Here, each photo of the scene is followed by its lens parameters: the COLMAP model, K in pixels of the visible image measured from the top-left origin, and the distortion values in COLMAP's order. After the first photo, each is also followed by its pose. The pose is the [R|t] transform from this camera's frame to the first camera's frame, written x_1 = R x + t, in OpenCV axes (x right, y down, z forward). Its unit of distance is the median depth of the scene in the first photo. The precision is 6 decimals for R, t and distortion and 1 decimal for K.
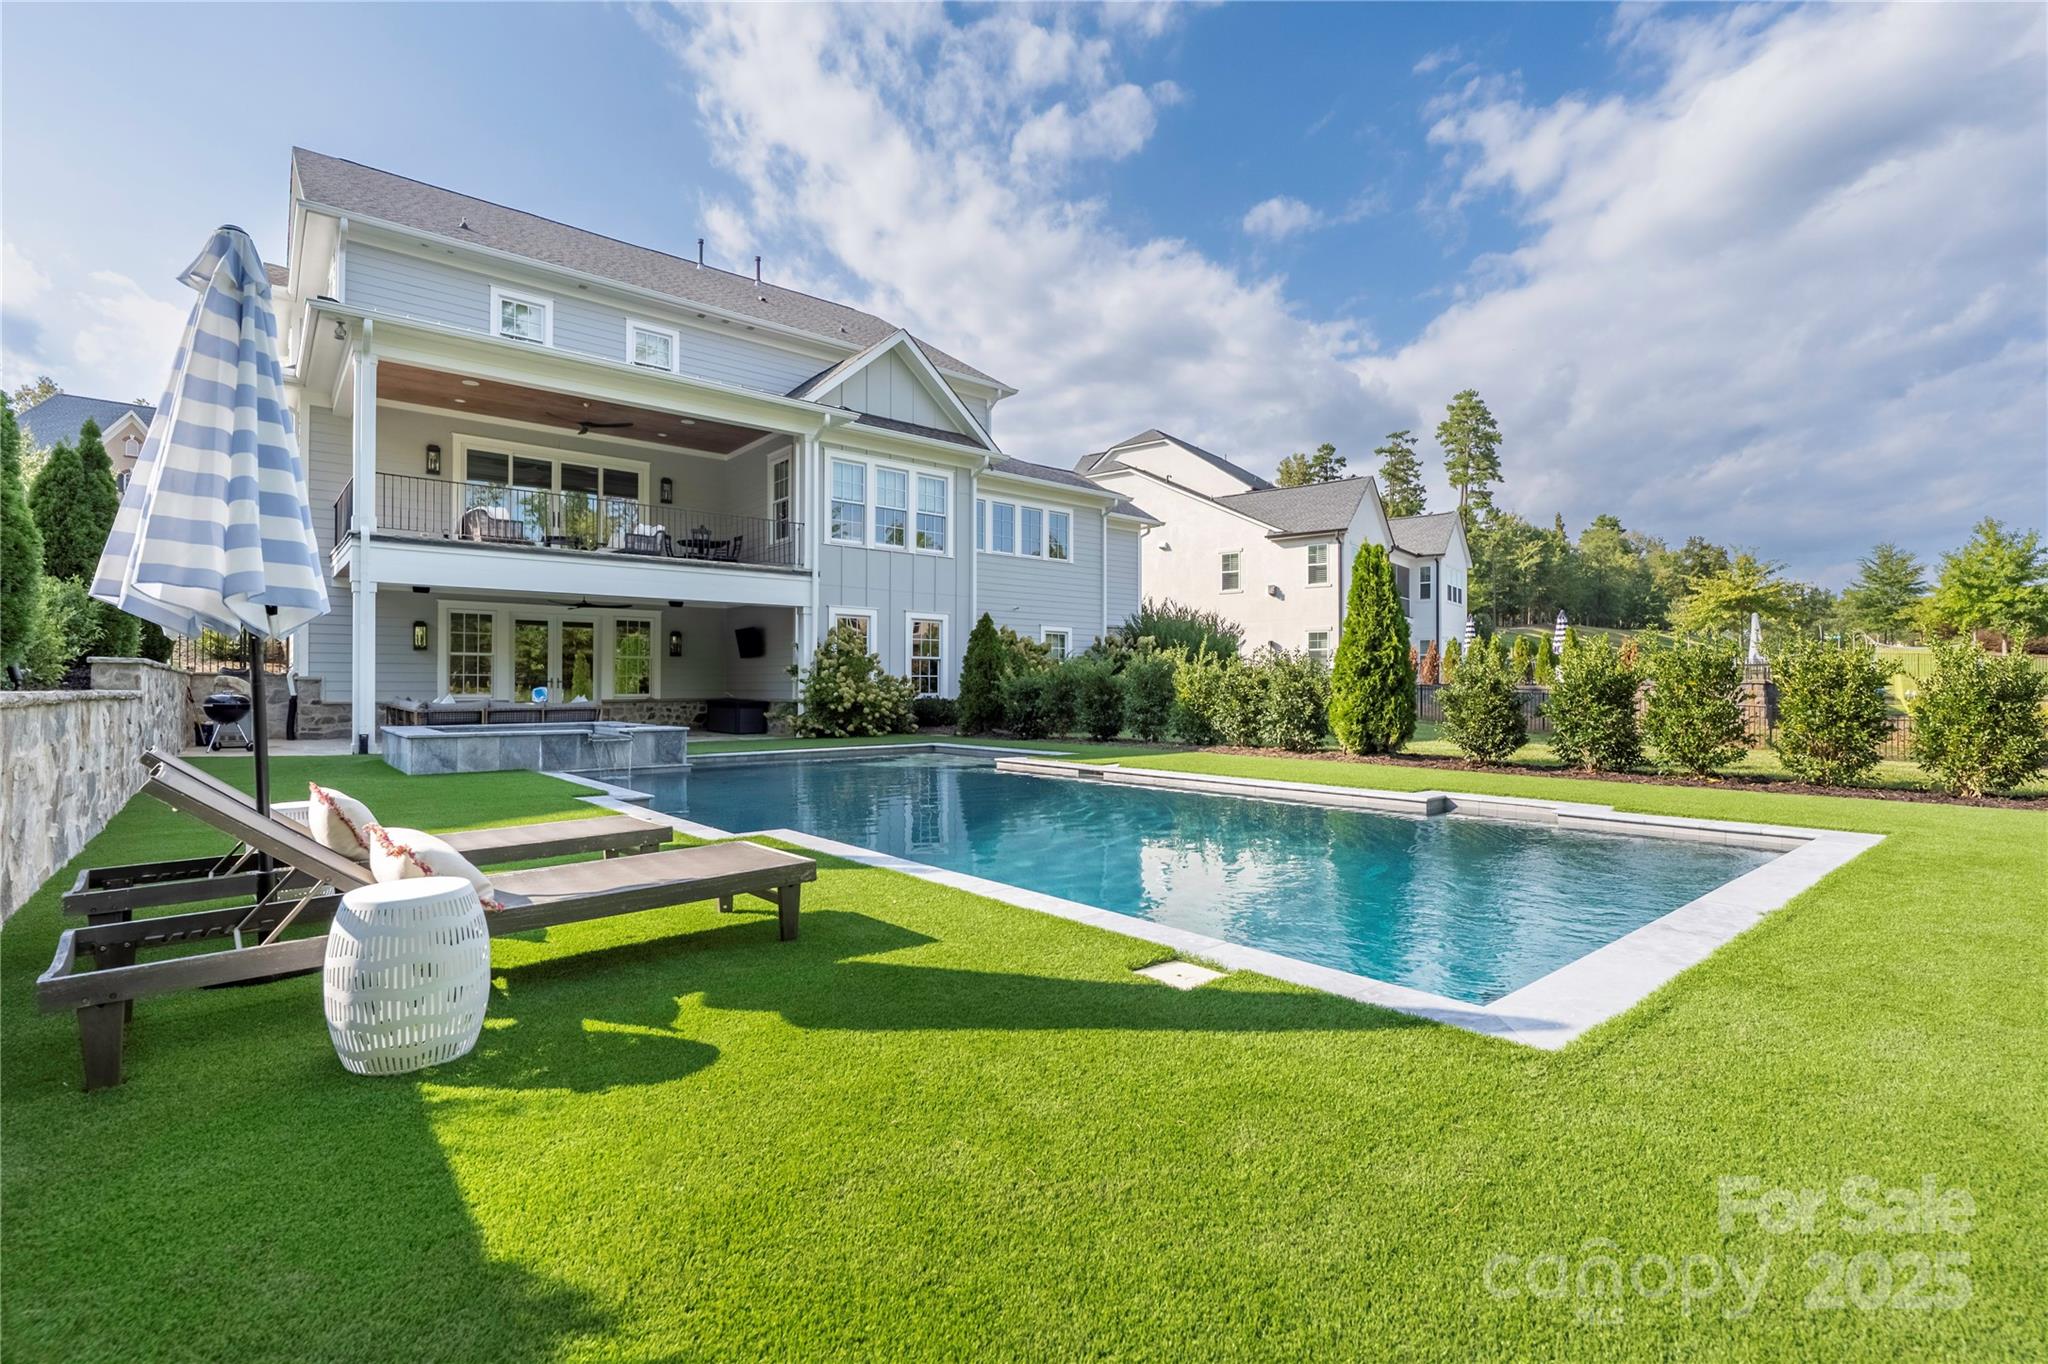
lens RADIAL K [[927.3, 0, 1023.8], [0, 927.3, 680.5], [0, 0, 1]] dist [0.000180, 0.000350]
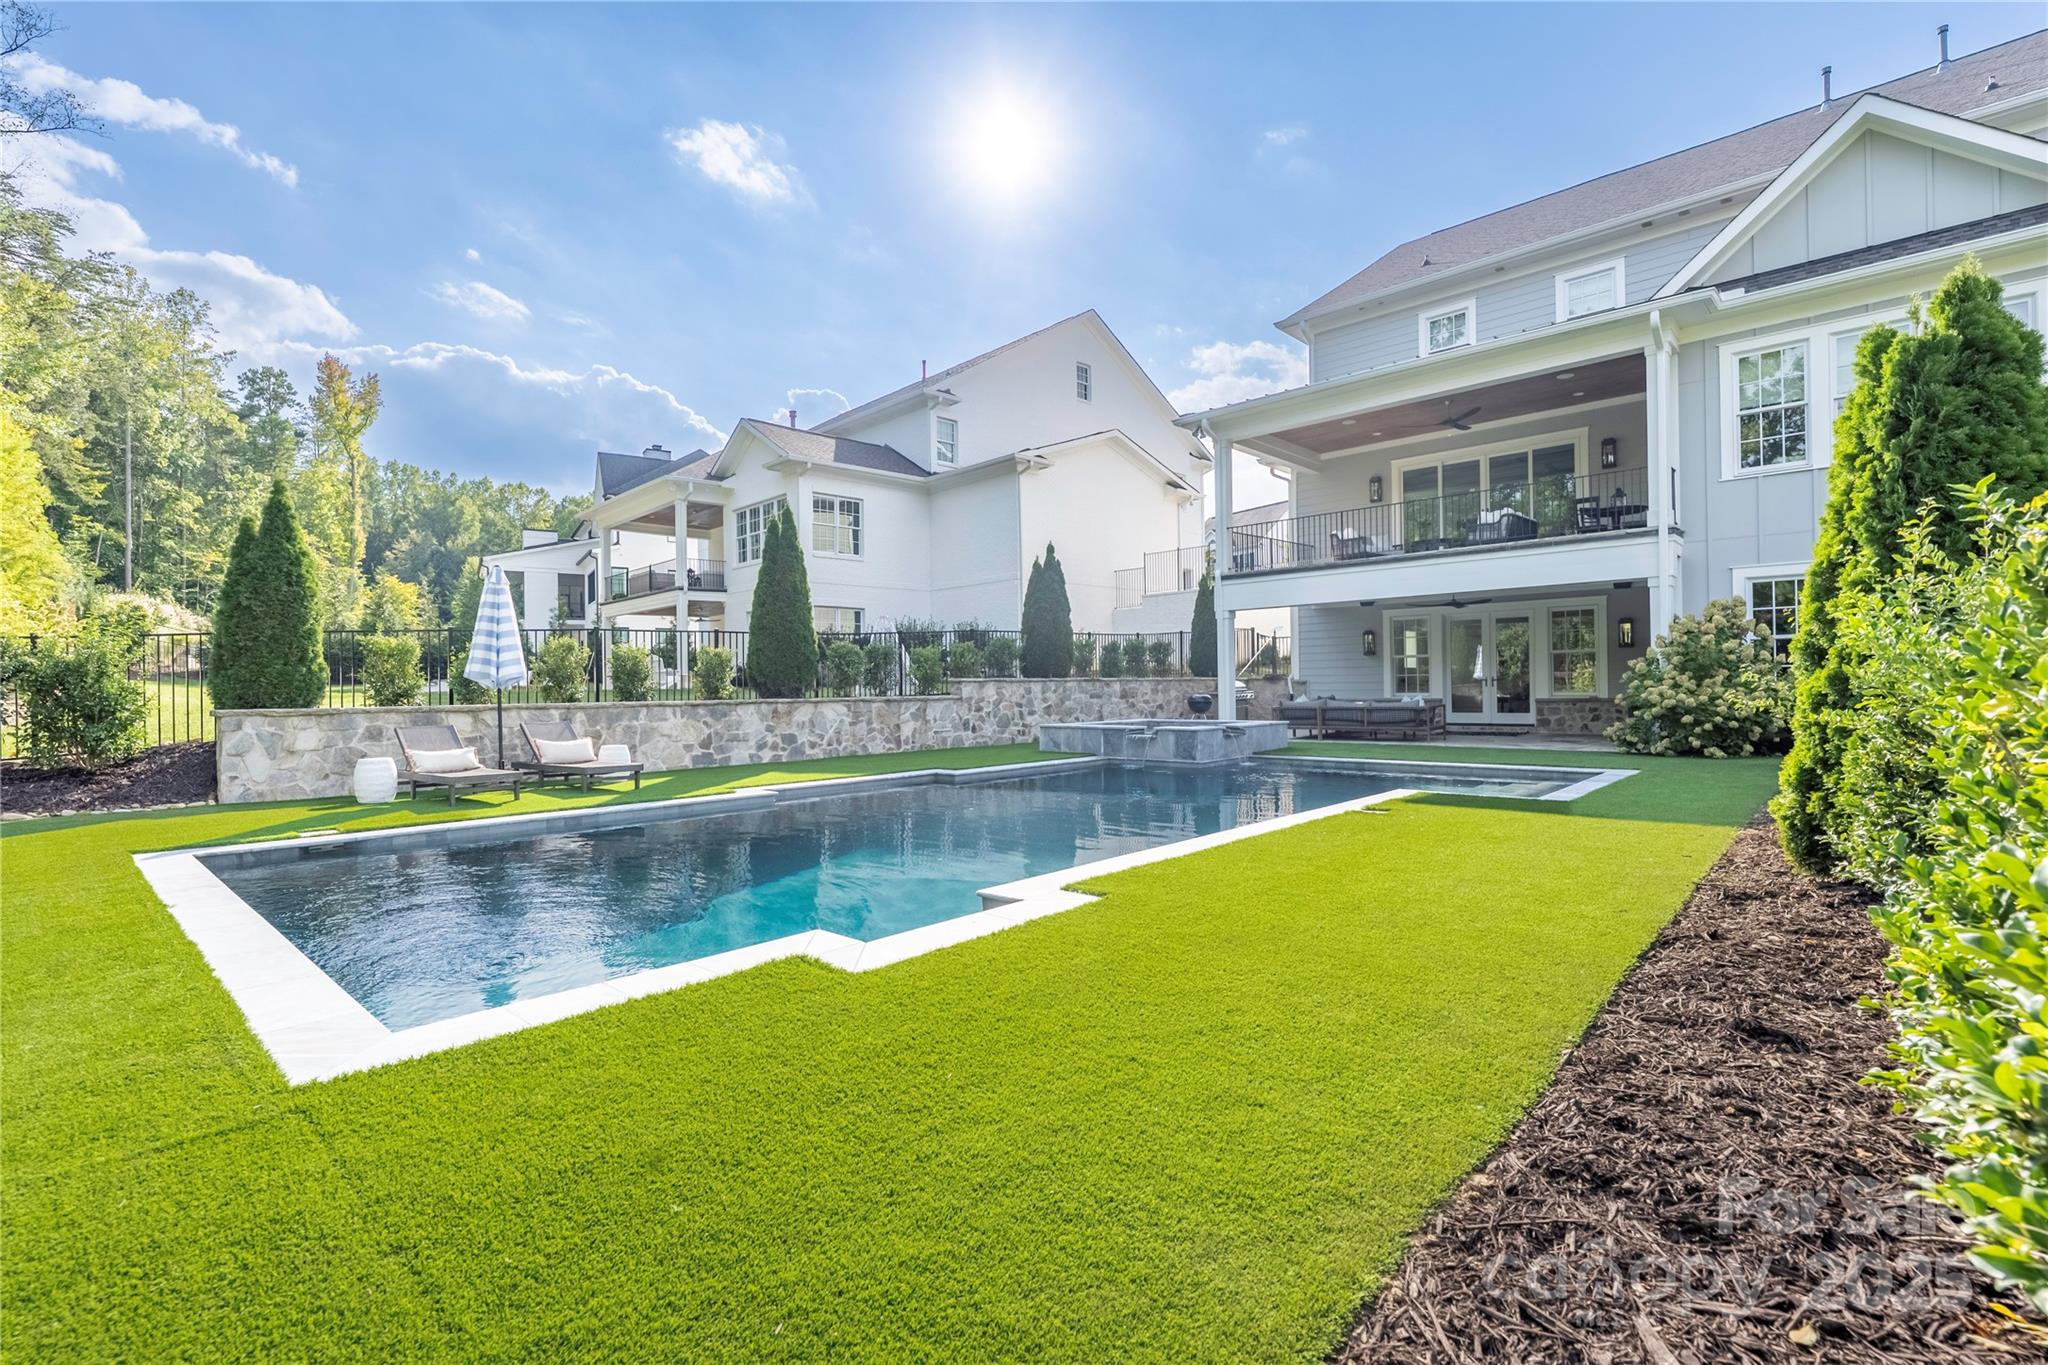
lens RADIAL K [[927.3, 0, 1023.3], [0, 927.3, 687.6], [0, 0, 1]] dist [0.000180, 0.000350]
pose [[0.128020, -0.001230, -0.991771, 0.420579], [0.021228, 0.999774, 0.001500, -0.002785], [0.991544, -0.021245, 0.128017, 0.384164]]
